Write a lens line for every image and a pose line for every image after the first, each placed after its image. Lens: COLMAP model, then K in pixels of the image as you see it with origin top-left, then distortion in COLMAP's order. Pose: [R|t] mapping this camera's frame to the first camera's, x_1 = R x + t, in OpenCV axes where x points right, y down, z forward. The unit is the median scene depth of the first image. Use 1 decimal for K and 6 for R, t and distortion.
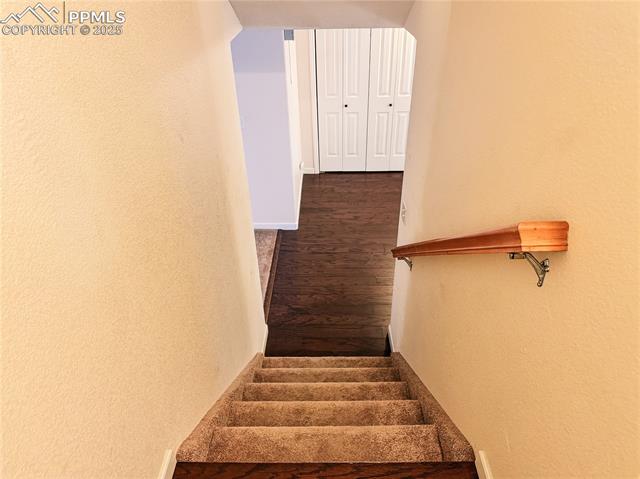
lens RADIAL K [[455.5, 0, 320.8], [0, 455.5, 239.5], [0, 0, 1]] dist [0.011558, -0.019071]
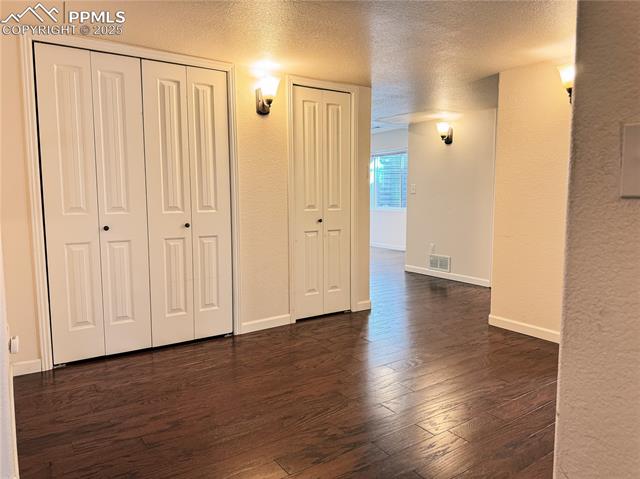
lens RADIAL K [[455.5, 0, 320.4], [0, 455.5, 240.5], [0, 0, 1]] dist [0.011558, -0.019071]
pose [[0.812743, -0.026590, 0.582015, -0.054084], [0.300403, 0.875059, -0.379513, 0.005090], [-0.499206, 0.483286, 0.719186, 0.477040]]
